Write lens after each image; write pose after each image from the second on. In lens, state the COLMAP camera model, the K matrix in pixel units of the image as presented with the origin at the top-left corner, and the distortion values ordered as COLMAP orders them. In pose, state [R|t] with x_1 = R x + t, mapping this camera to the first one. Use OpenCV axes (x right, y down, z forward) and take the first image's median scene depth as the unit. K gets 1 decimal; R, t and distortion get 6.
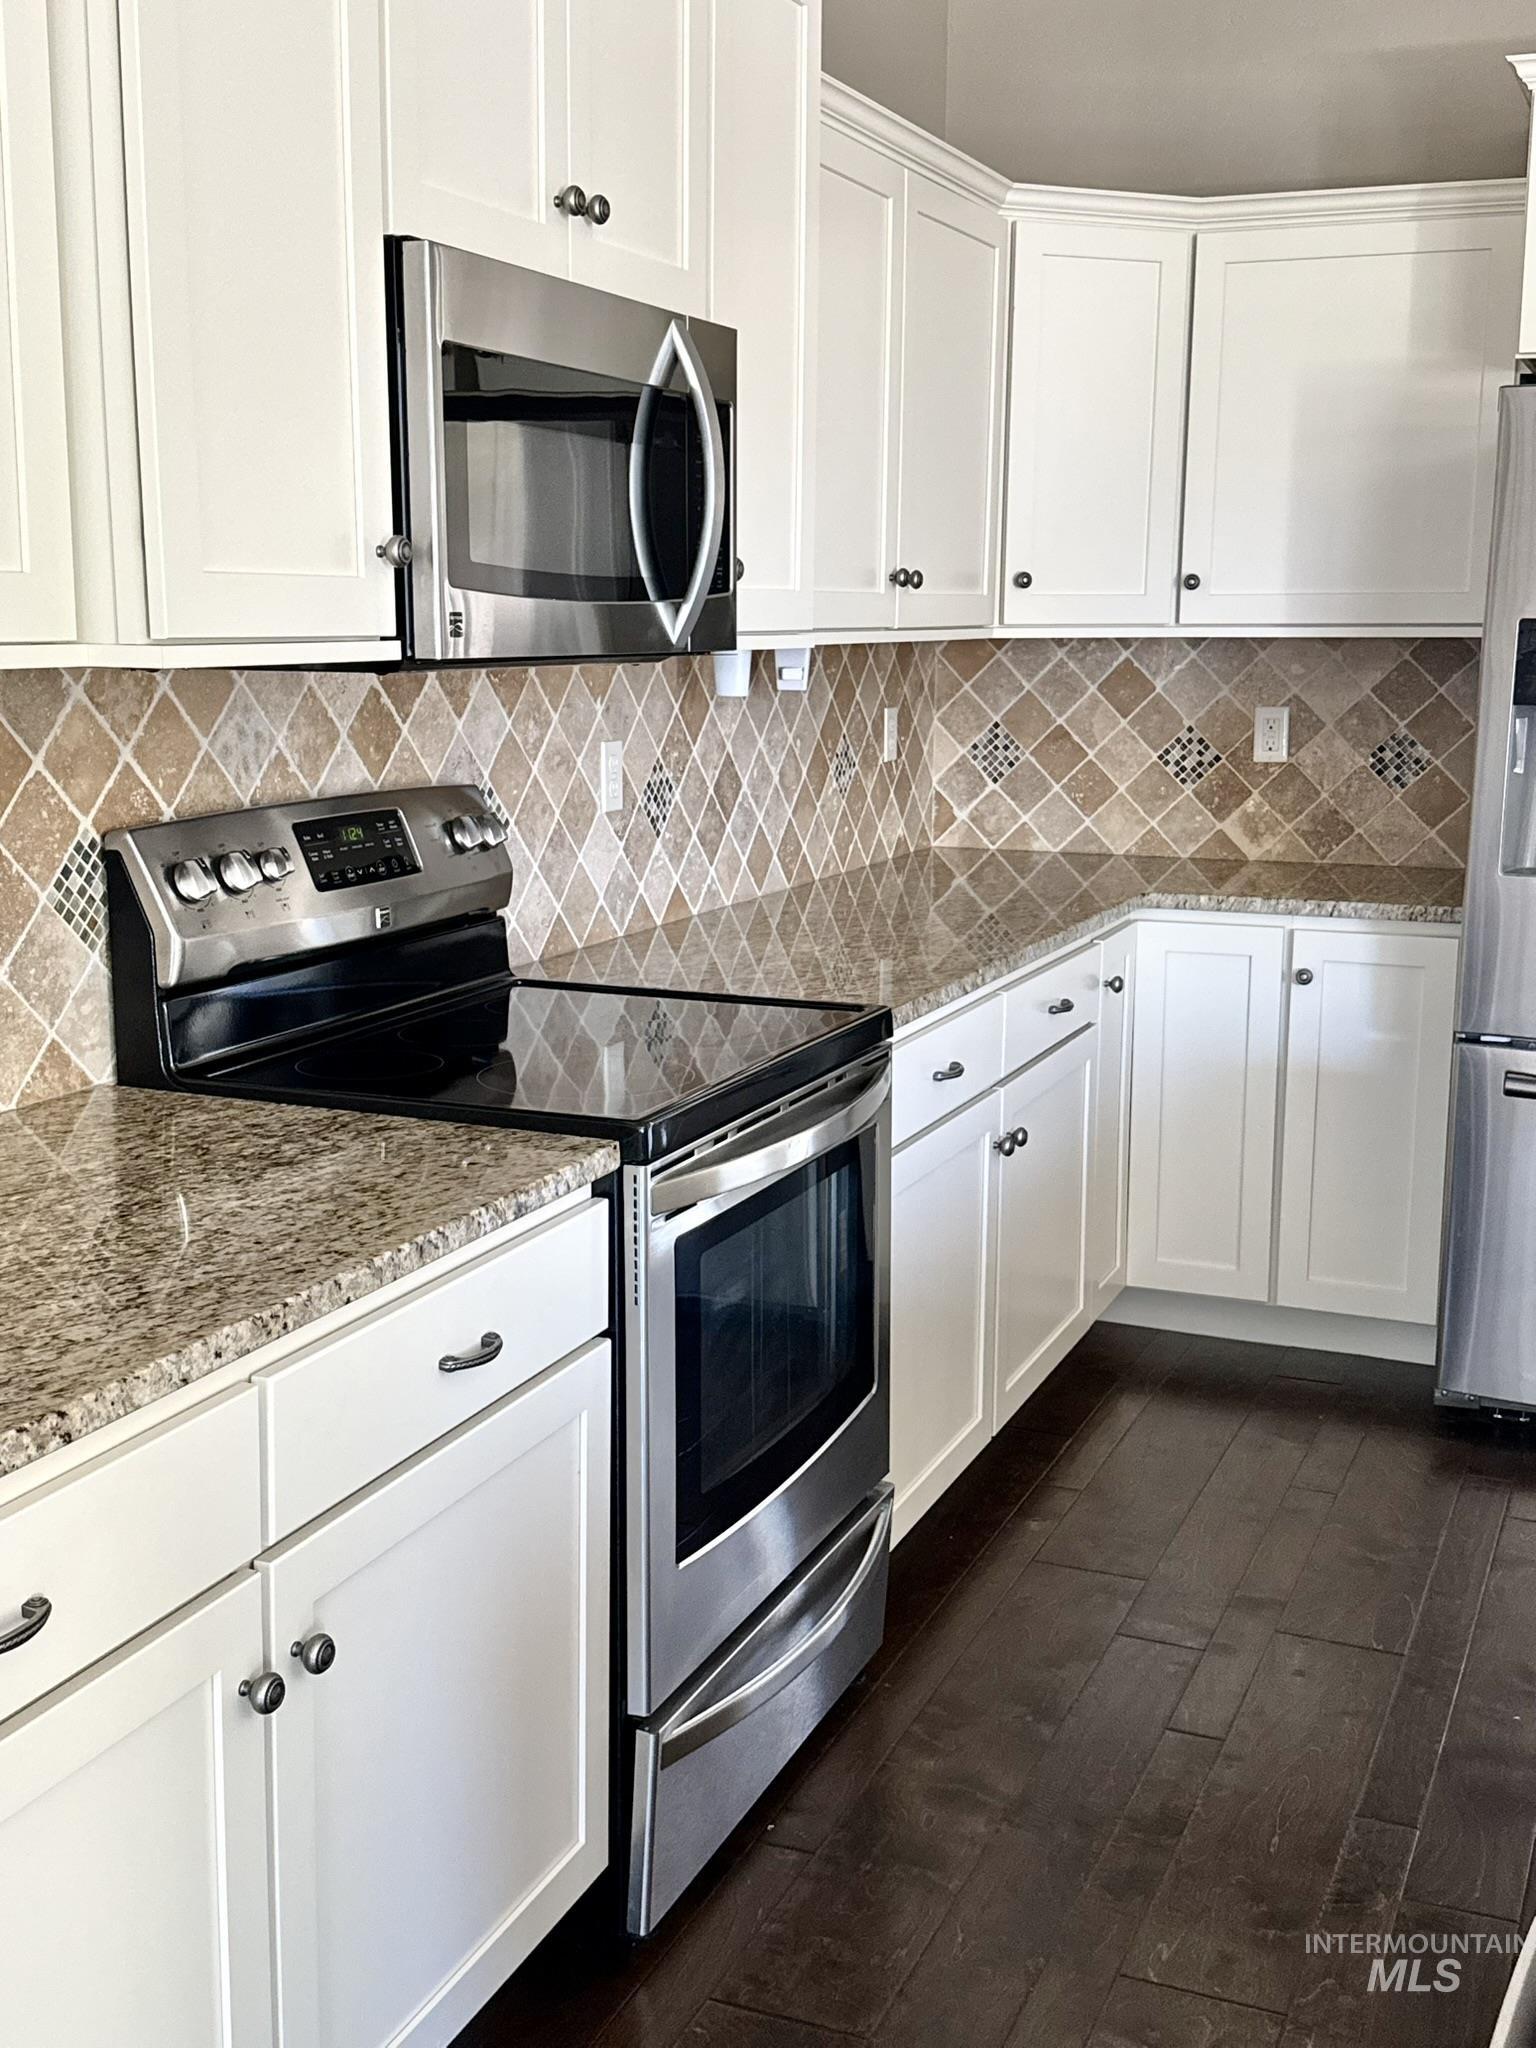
lens RADIAL K [[2292.5, 0, 768.0], [0, 2292.5, 1024.0], [0, 0, 1]] dist [0.128857, -0.000629]
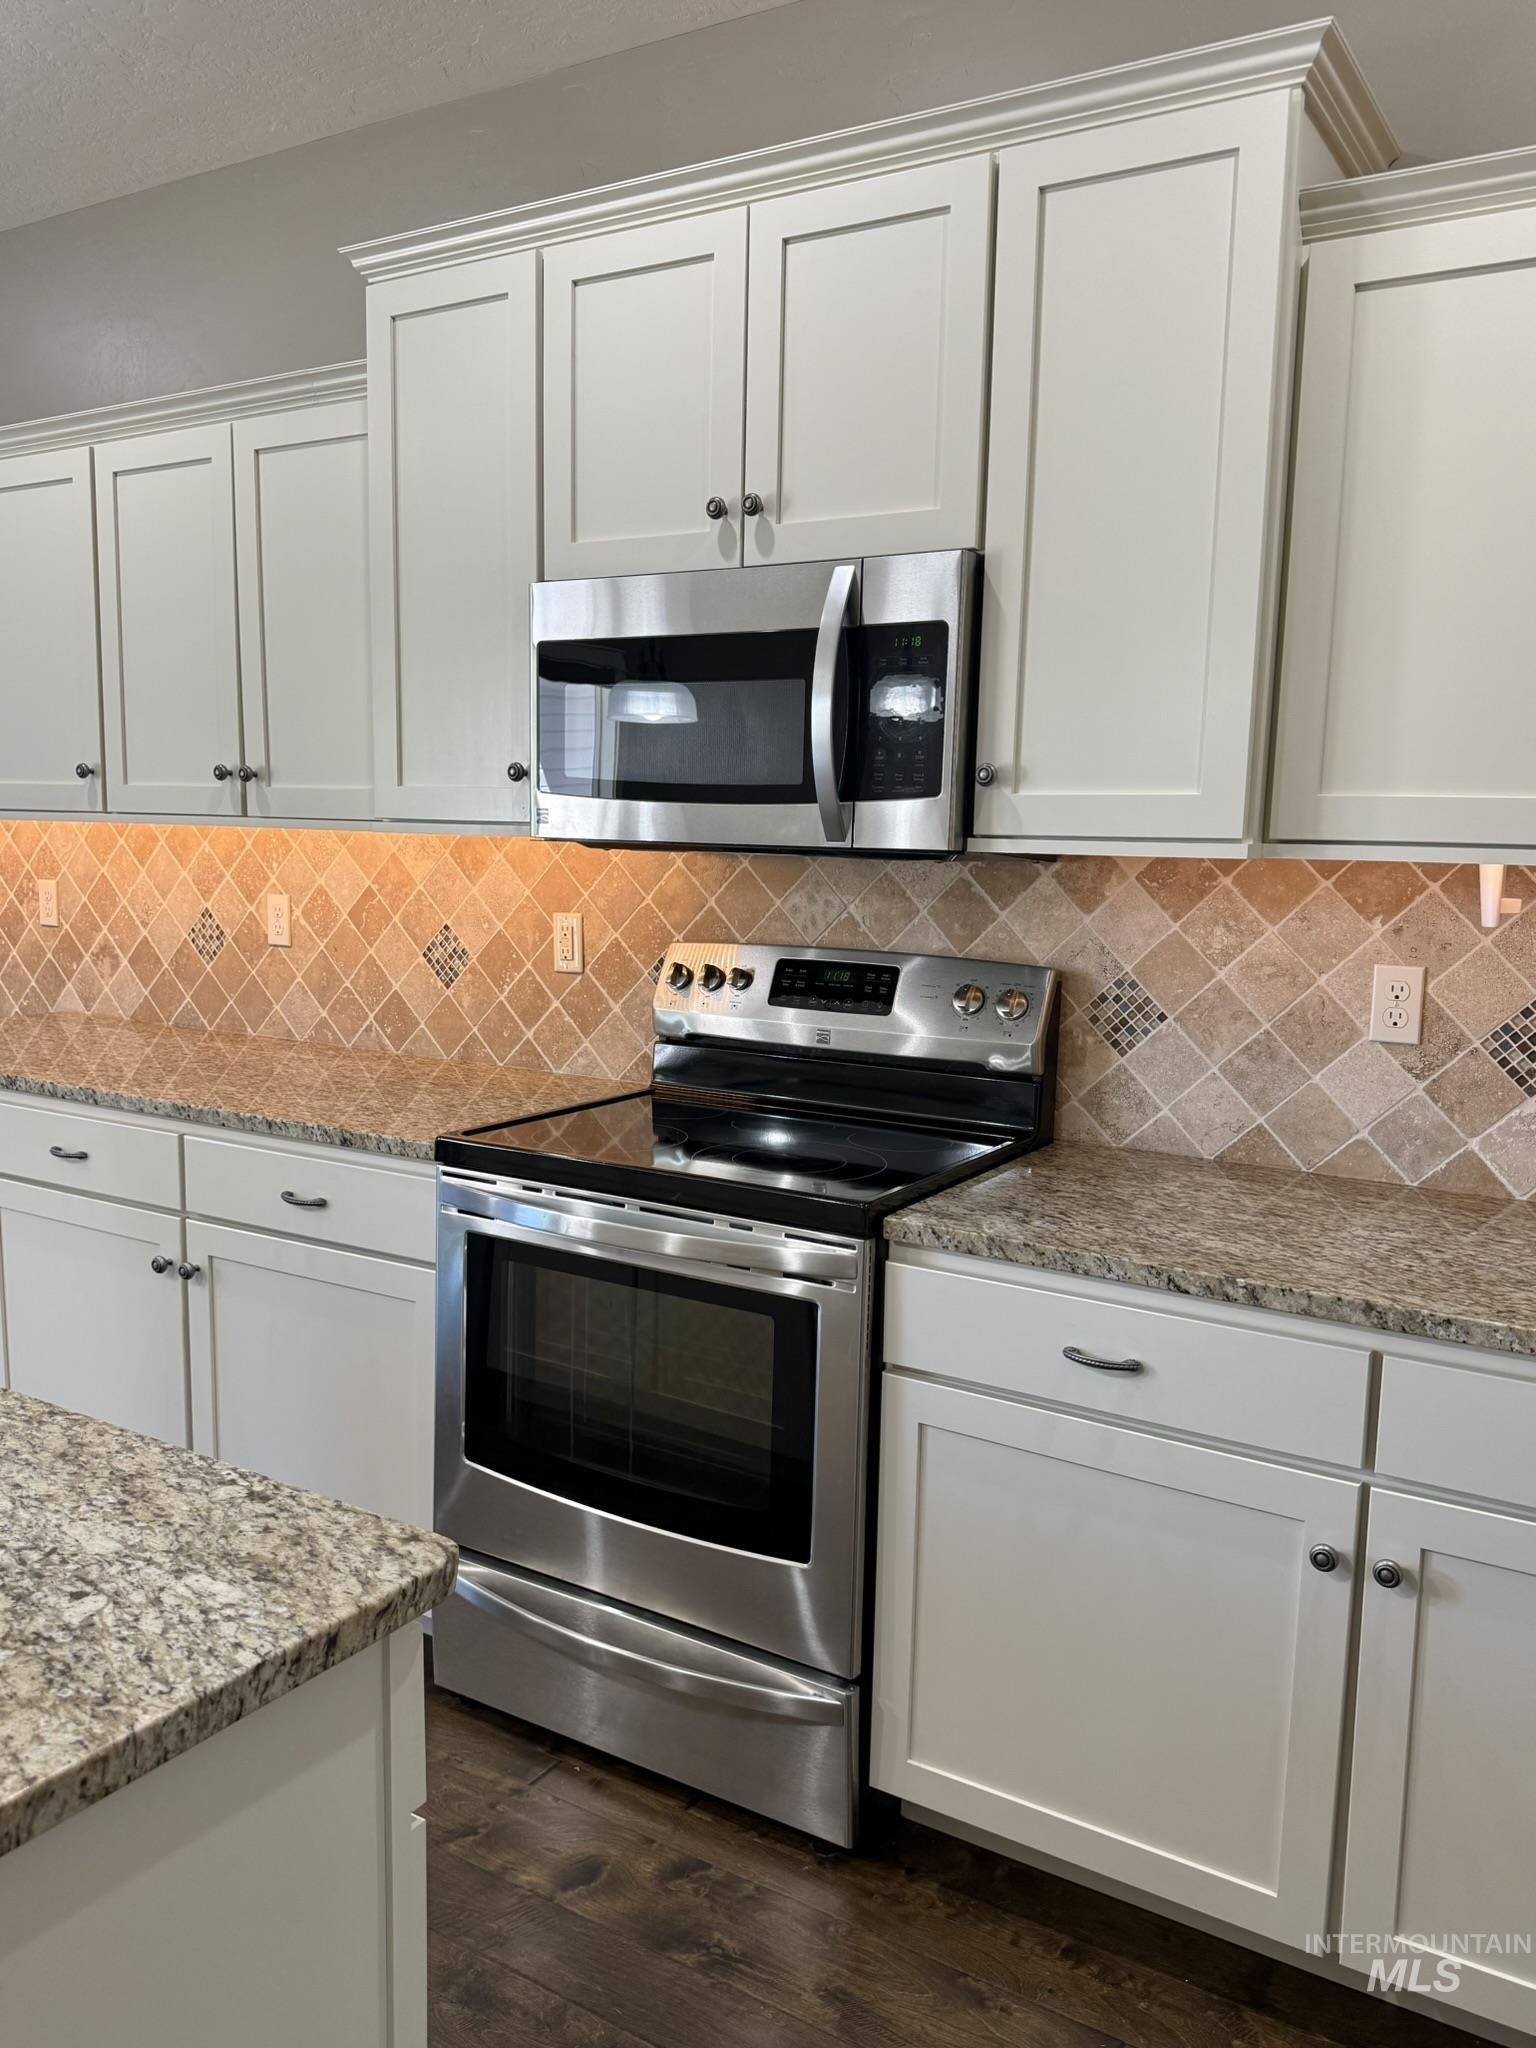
lens RADIAL K [[1567.8, 0, 768.0], [0, 1567.8, 1024.0], [0, 0, 1]] dist [0.125590, -0.208368]
pose [[-0.158593, 0.112501, -0.980914, 0.734493], [-0.199416, 0.969363, 0.143418, -0.175982], [0.966996, 0.218355, -0.131300, 1.055026]]
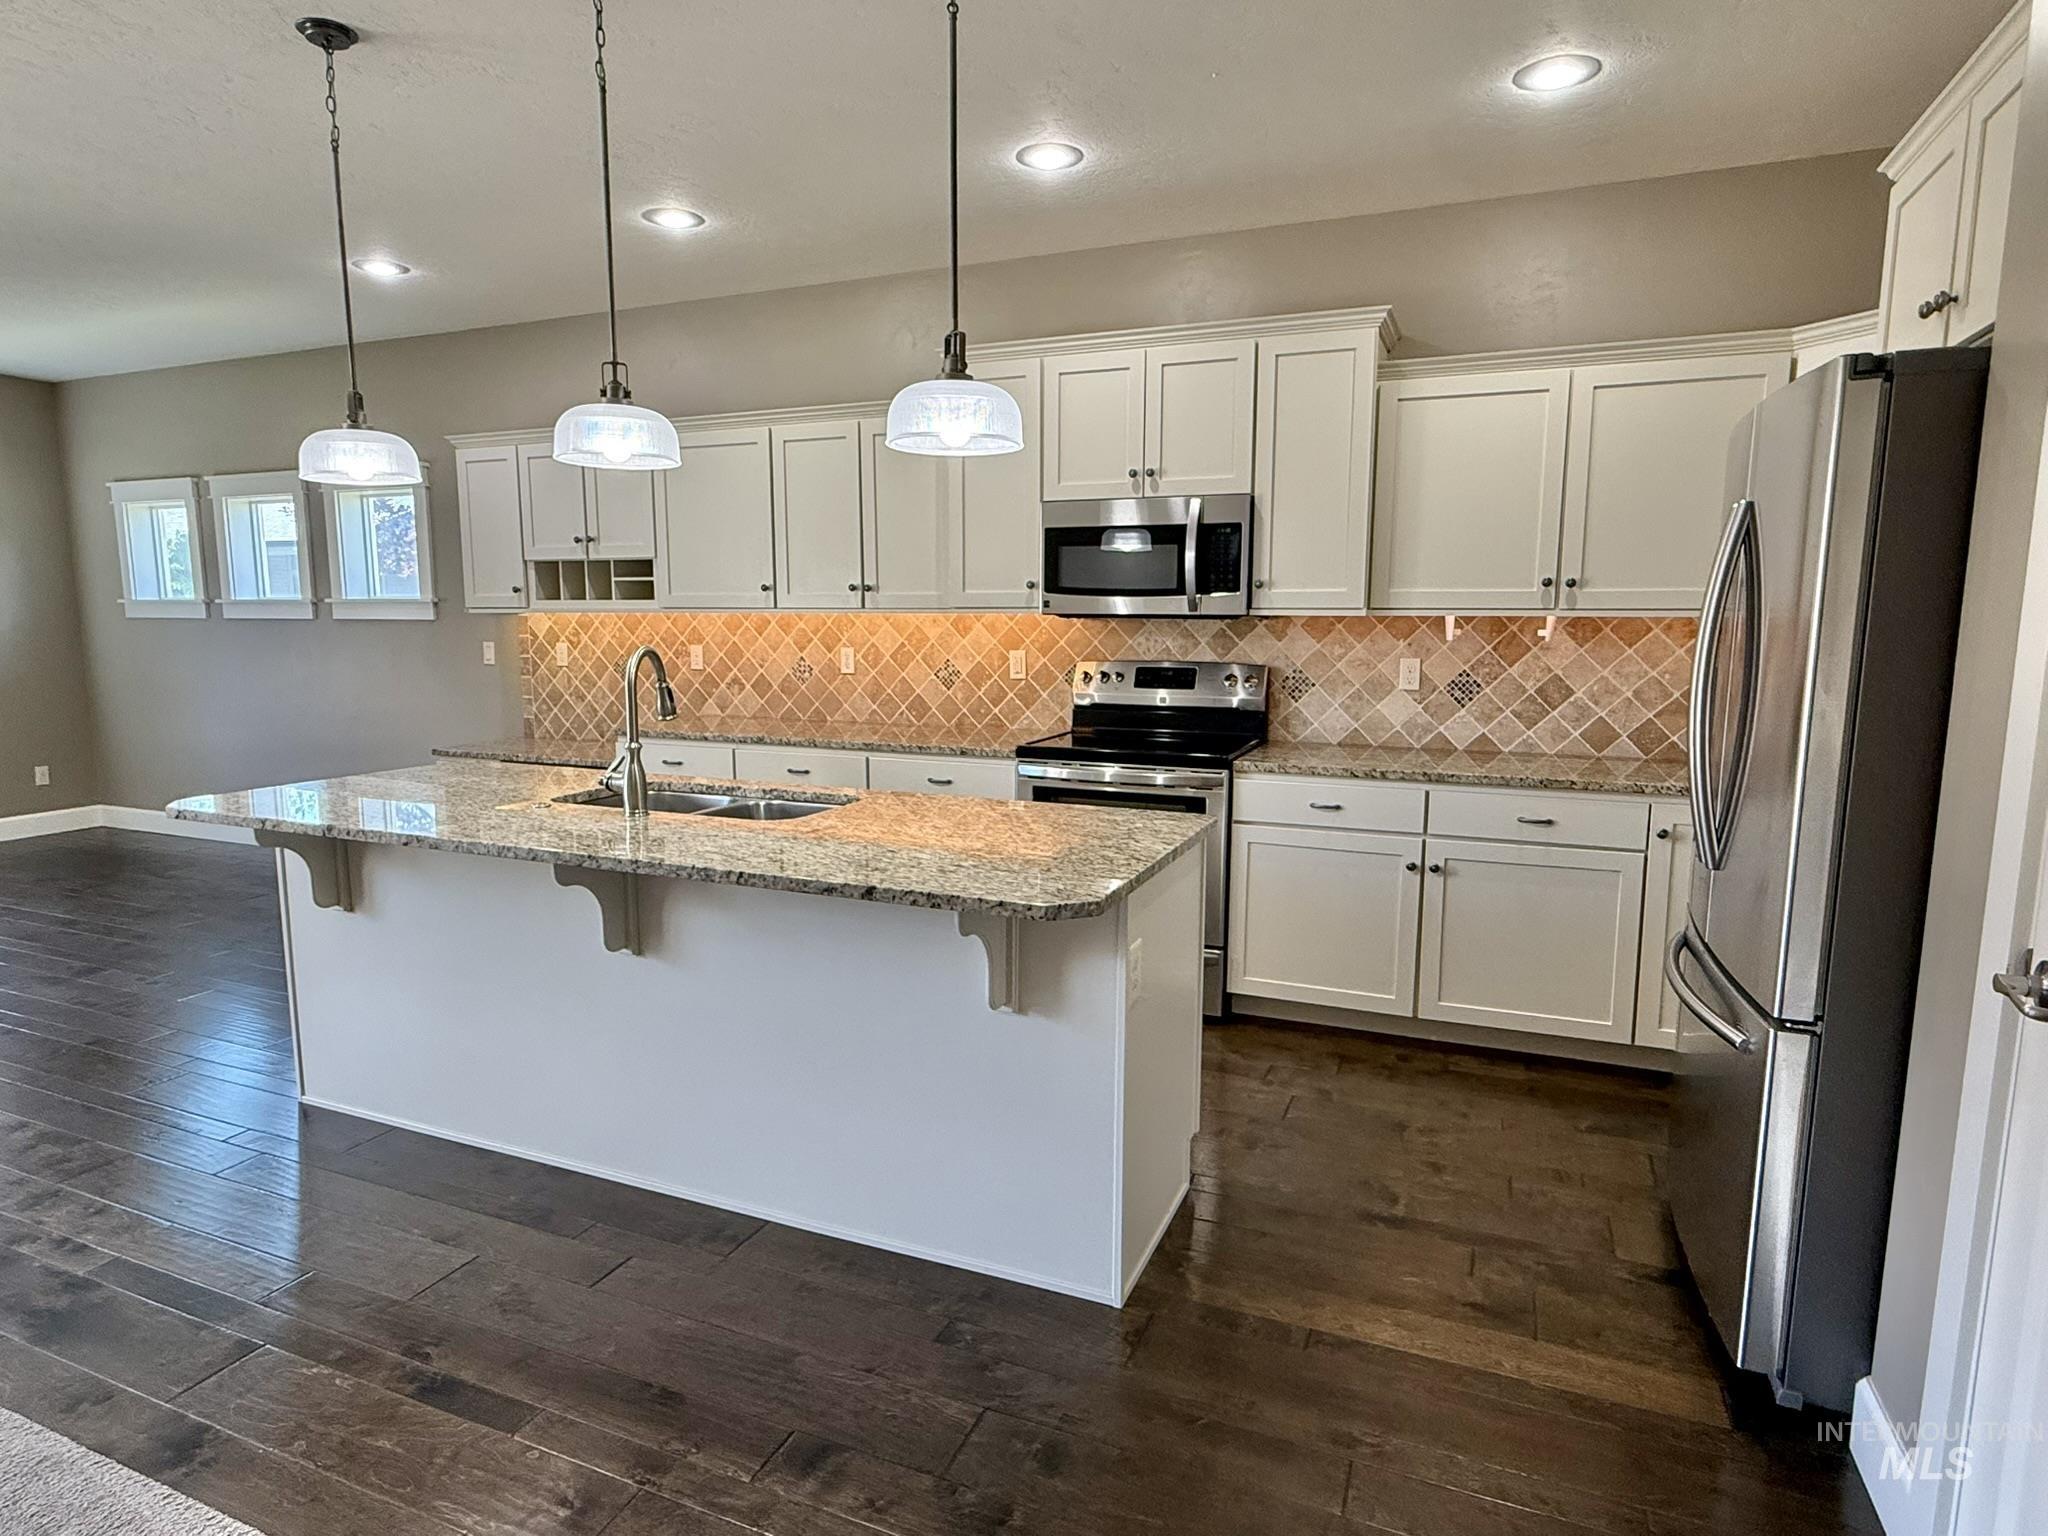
lens RADIAL K [[1137.2, 0, 1024.0], [0, 1137.2, 768.0], [0, 0, 1]] dist [-0.008267, -0.002696]
pose [[-0.005092, 0.130787, -0.991397, 1.310123], [-0.180246, 0.975052, 0.129556, -0.117873], [0.983608, 0.179355, 0.018609, 0.779383]]
